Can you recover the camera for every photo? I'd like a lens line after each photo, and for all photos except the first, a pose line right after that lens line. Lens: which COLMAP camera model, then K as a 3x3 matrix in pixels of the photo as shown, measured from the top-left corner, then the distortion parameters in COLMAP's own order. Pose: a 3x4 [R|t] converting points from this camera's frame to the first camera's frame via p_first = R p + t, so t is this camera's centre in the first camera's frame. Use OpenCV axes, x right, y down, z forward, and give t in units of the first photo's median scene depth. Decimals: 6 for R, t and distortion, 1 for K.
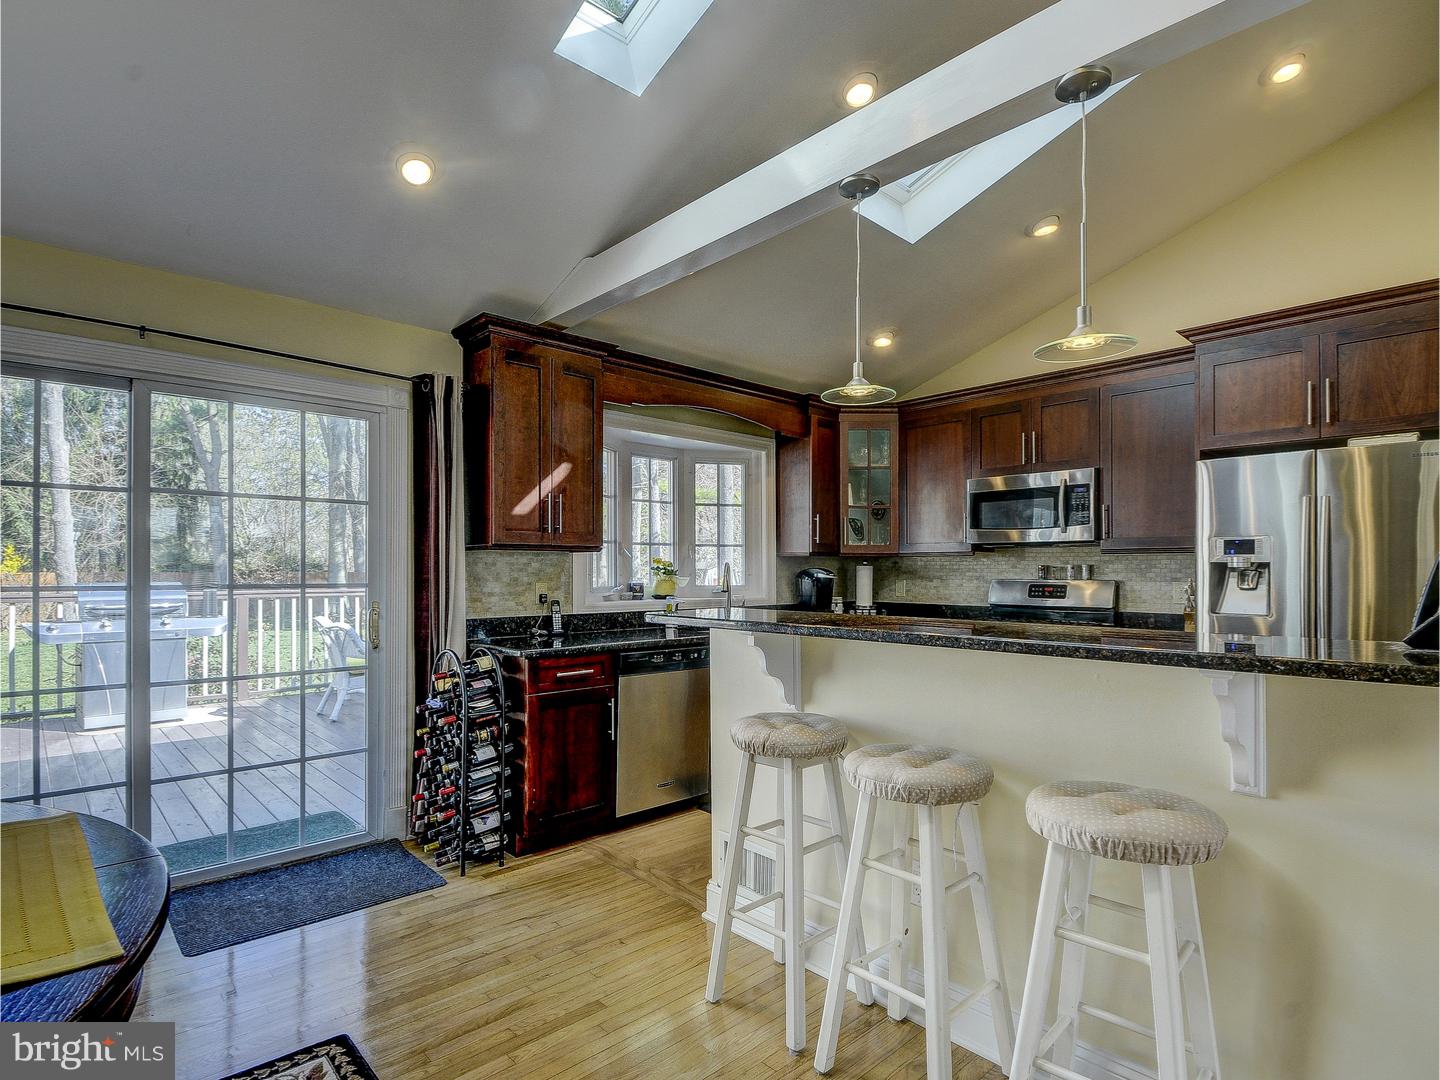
lens RADIAL K [[744.7, 0, 705.7], [0, 744.7, 567.3], [0, 0, 1]] dist [-0.008647, -0.006049]
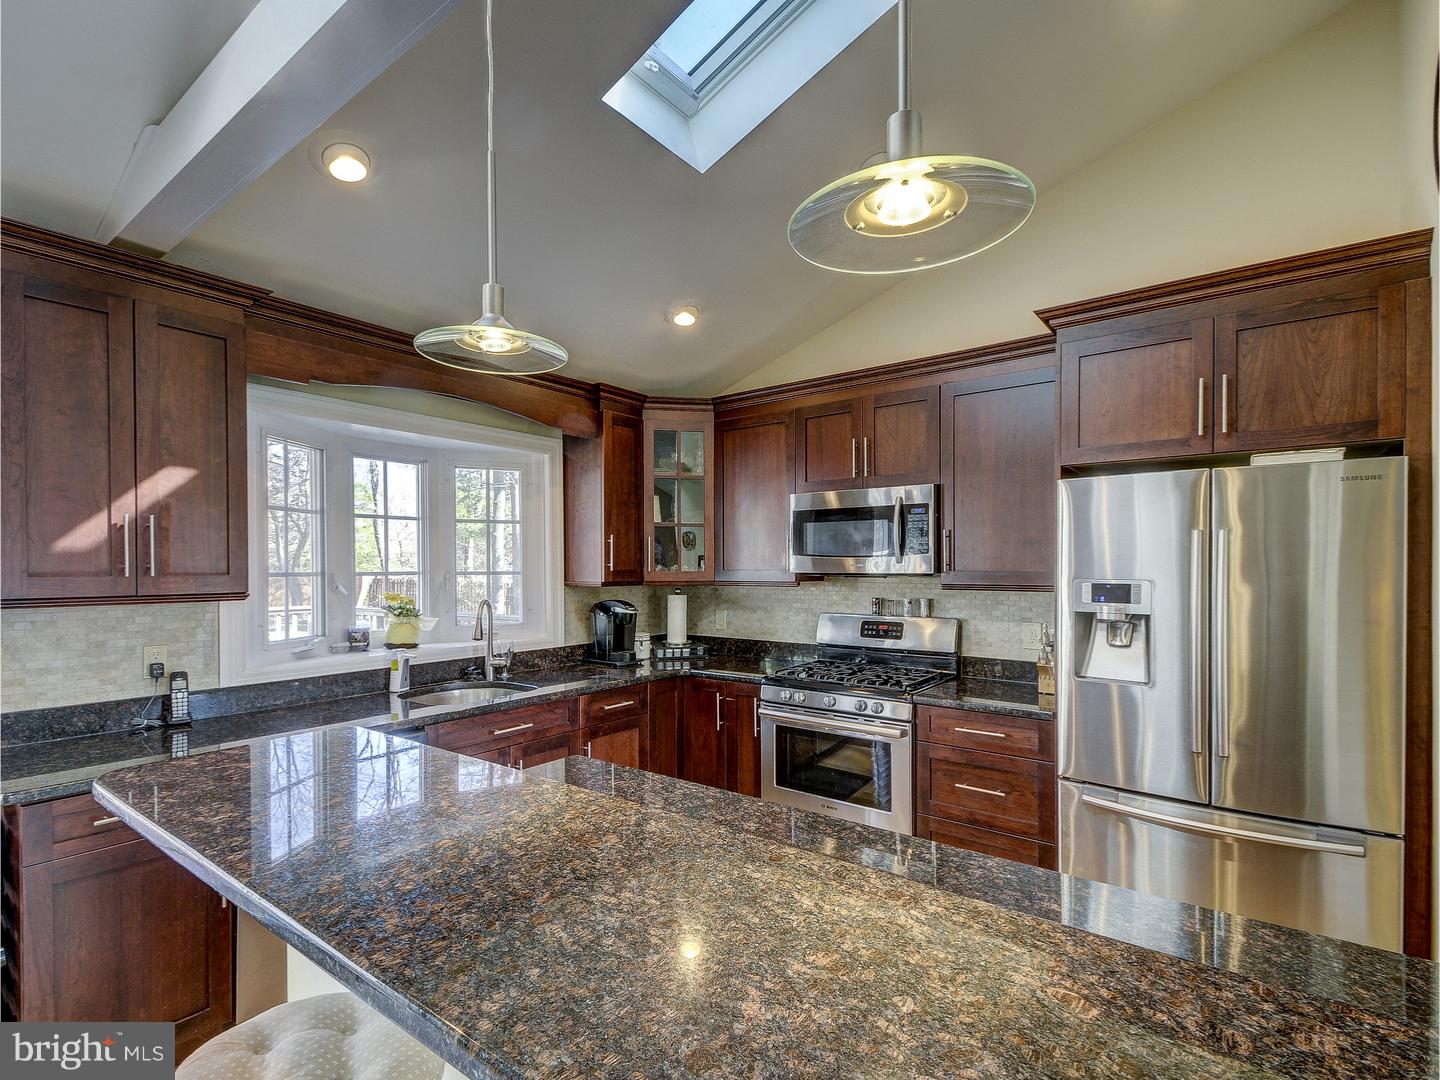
lens RADIAL K [[692.9, 0, 711.8], [0, 692.9, 570.5], [0, 0, 1]] dist [-0.006128, -0.002127]
pose [[0.985075, -0.005104, 0.172050, 0.161733], [0.003160, 0.999928, 0.011568, -0.051924], [-0.172097, -0.010852, 0.985020, 0.312671]]
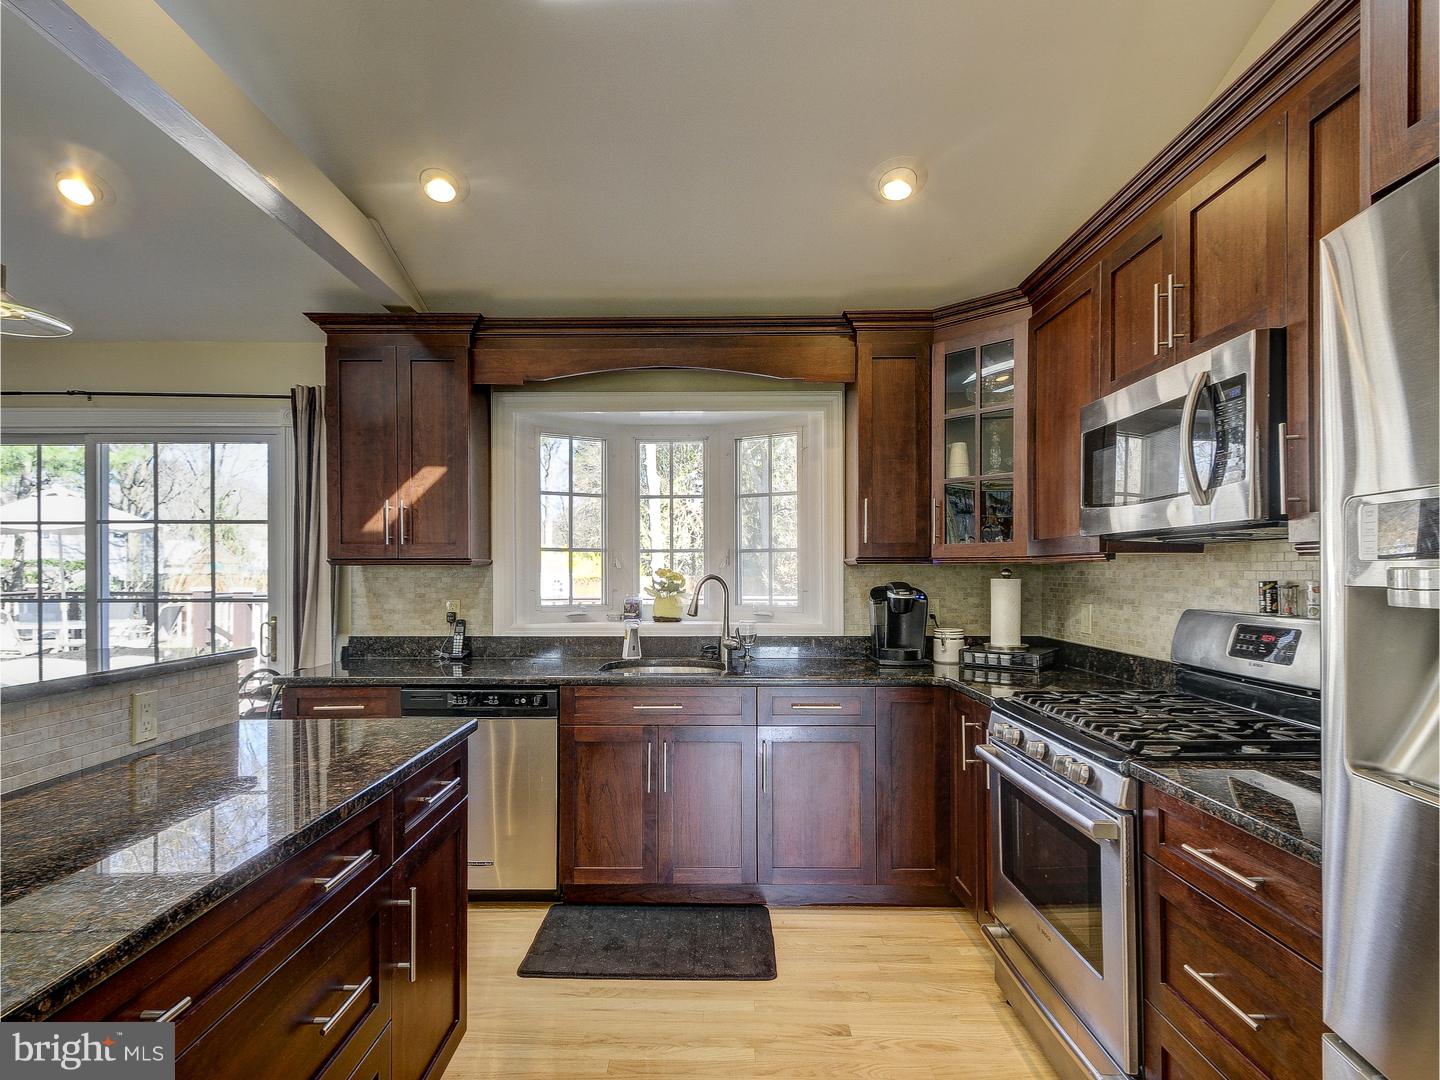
lens RADIAL K [[749.3, 0, 703.2], [0, 749.3, 571.6], [0, 0, 1]] dist [-0.000029, -0.015569]
pose [[0.726908, -0.002596, -0.686729, 0.613143], [0.004303, 0.999990, 0.000774, -0.012139], [0.686721, -0.003517, 0.726913, 0.555320]]
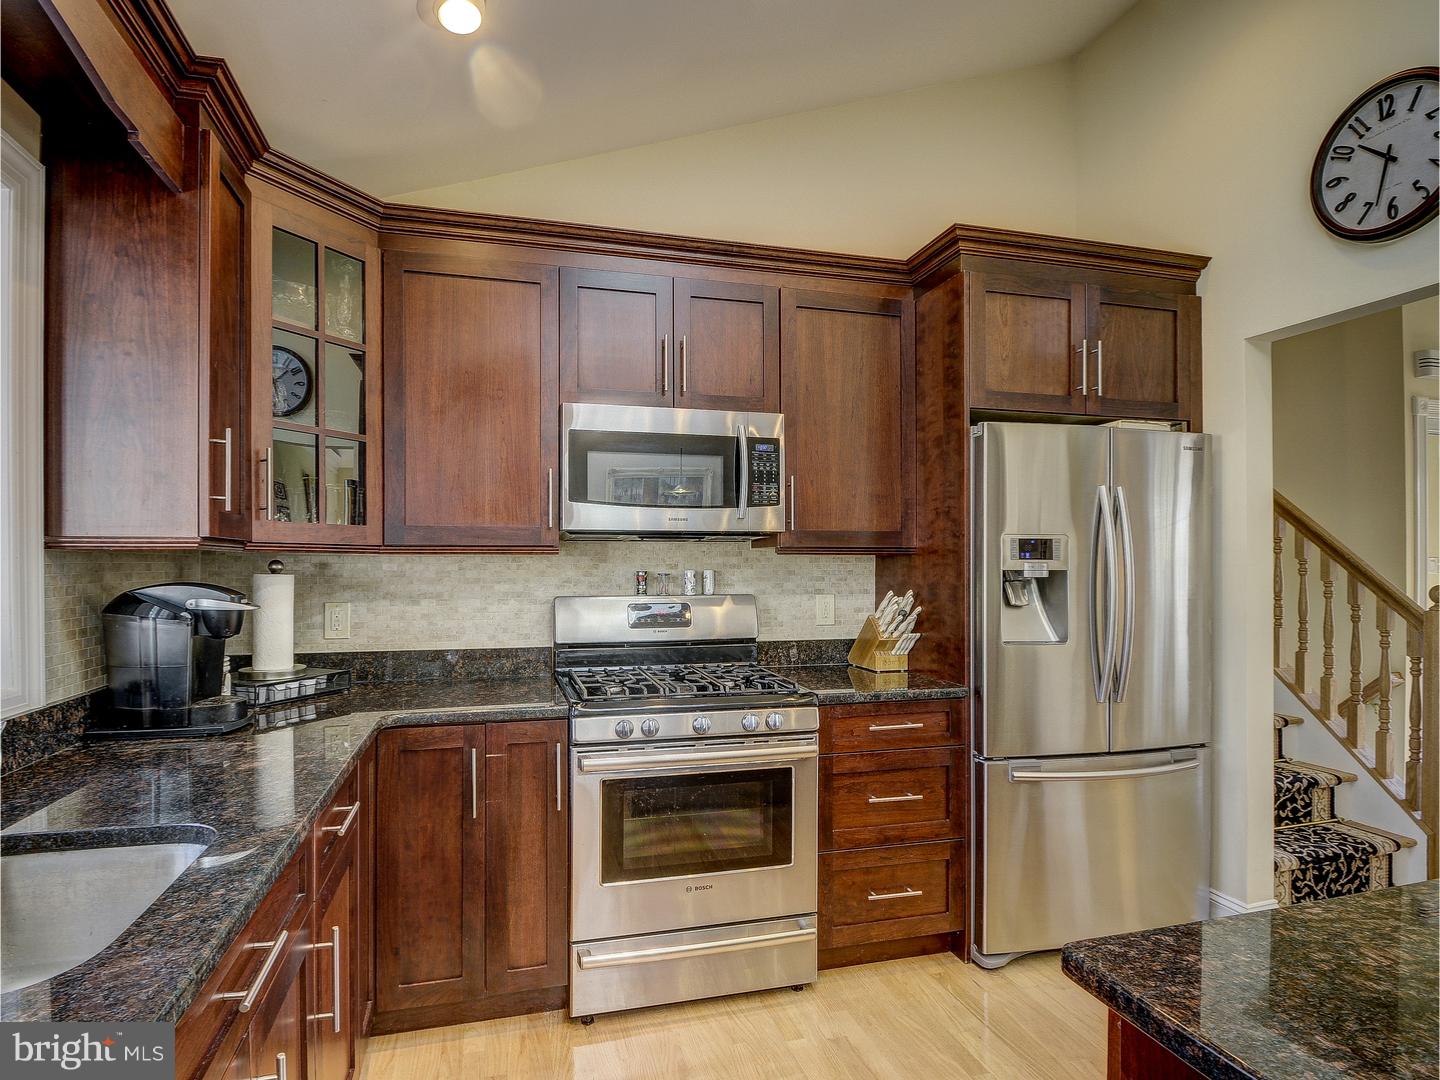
lens RADIAL K [[749.3, 0, 693.6], [0, 749.3, 566.5], [0, 0, 1]] dist [-0.000029, -0.015569]
pose [[0.470075, -0.004940, 0.882613, -0.065856], [-0.001252, 0.999980, 0.006263, -0.012474], [-0.882626, -0.004049, 0.470059, 0.817932]]
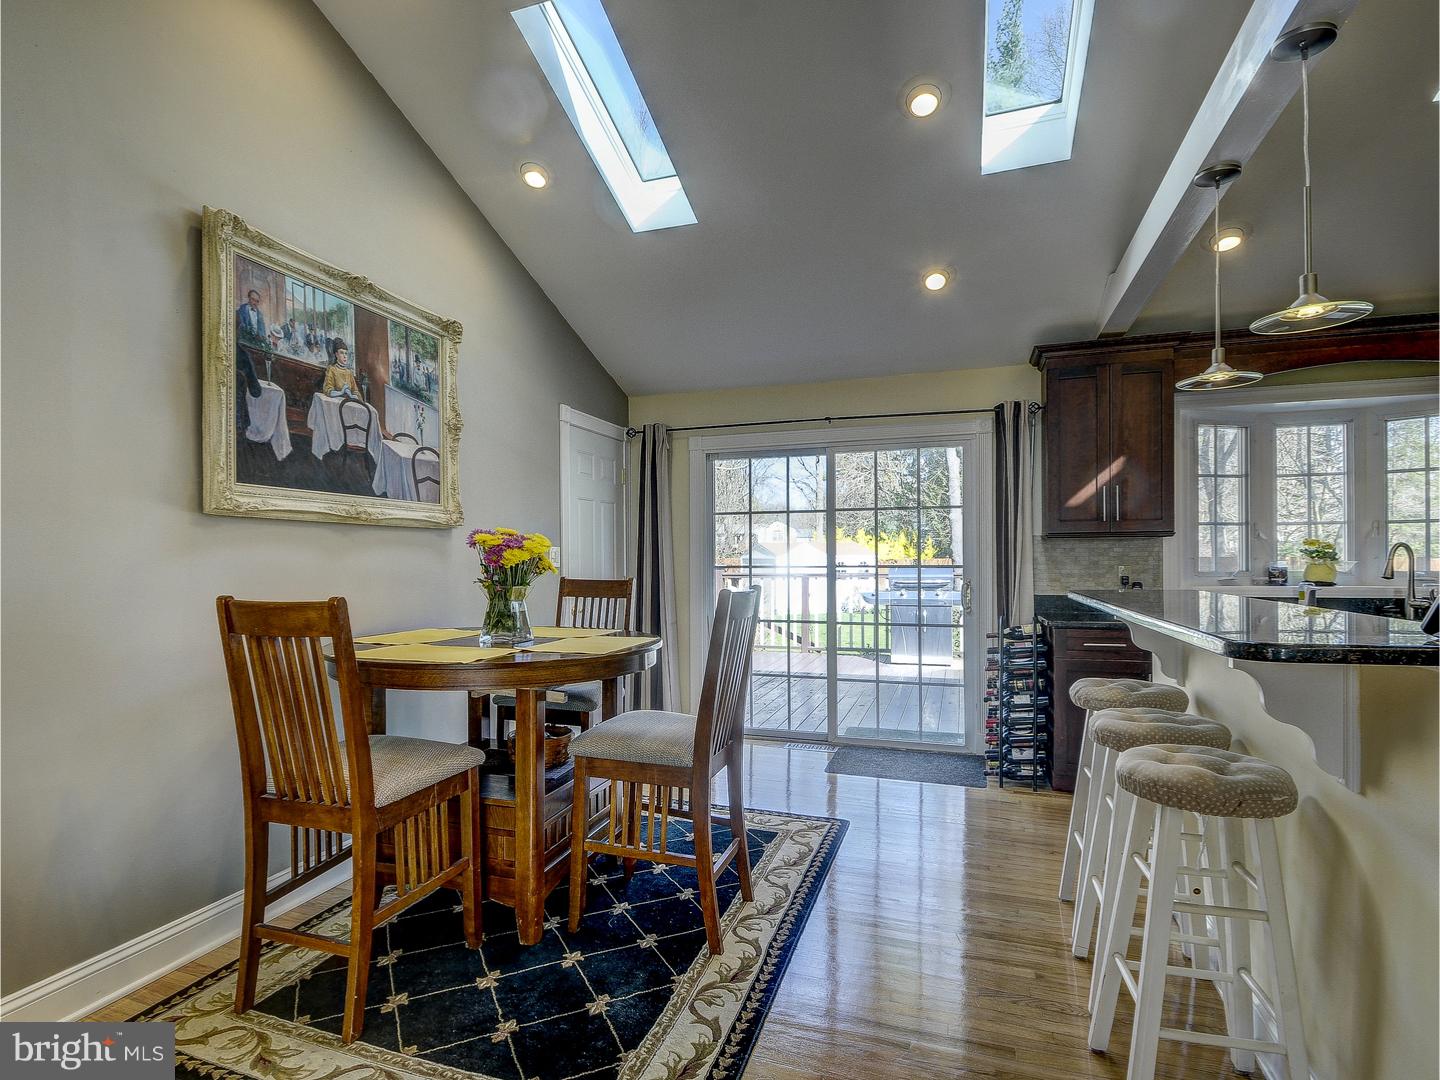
lens RADIAL K [[744.7, 0, 698.7], [0, 744.7, 568.4], [0, 0, 1]] dist [-0.008647, -0.006049]
pose [[0.458805, 0.008308, -0.888498, 0.461734], [0.011097, 0.999825, 0.015080, 0.001176], [0.888468, -0.016779, 0.458632, -0.055384]]
